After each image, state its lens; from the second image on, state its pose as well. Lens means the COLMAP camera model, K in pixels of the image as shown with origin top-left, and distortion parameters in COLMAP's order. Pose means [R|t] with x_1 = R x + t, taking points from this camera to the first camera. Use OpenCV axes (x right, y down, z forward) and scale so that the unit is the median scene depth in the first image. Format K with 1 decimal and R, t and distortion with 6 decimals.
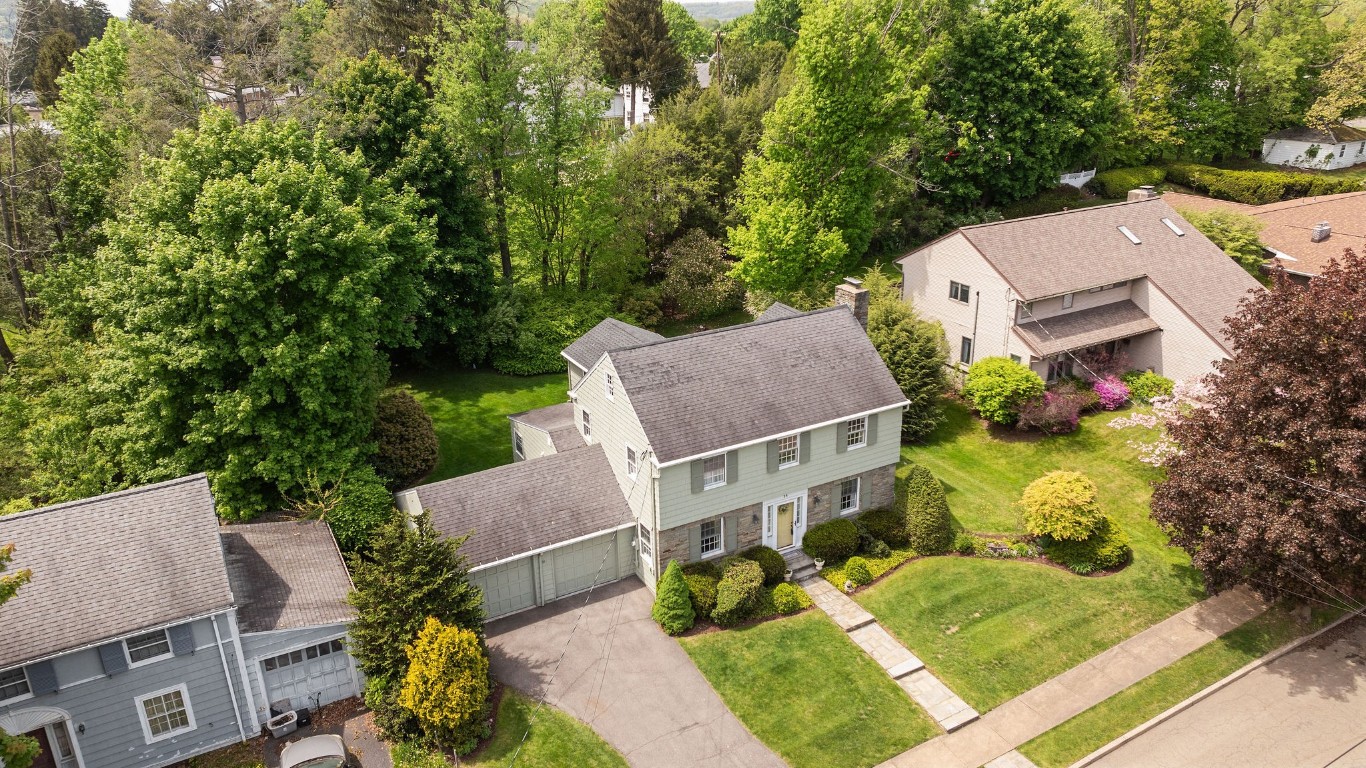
lens RADIAL K [[942.5, 0, 683.0], [0, 942.5, 384.0], [0, 0, 1]] dist [-0.008962, -0.001542]
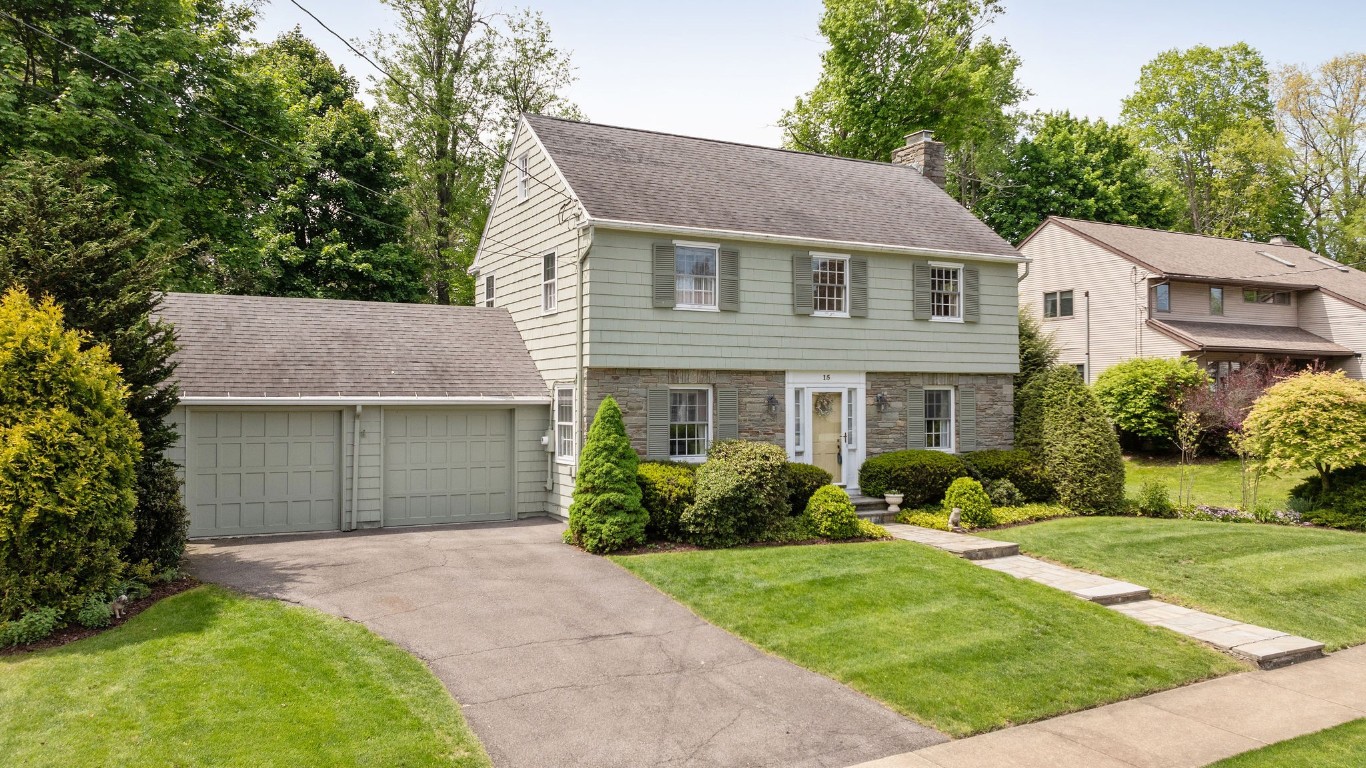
lens RADIAL K [[987.1, 0, 683.0], [0, 987.1, 384.0], [0, 0, 1]] dist [-0.009639, 0.001913]
pose [[0.999638, 0.017592, -0.020336, 0.035956], [-0.023740, 0.932557, -0.360241, 0.331013], [0.012627, 0.360594, 0.932638, 0.454161]]
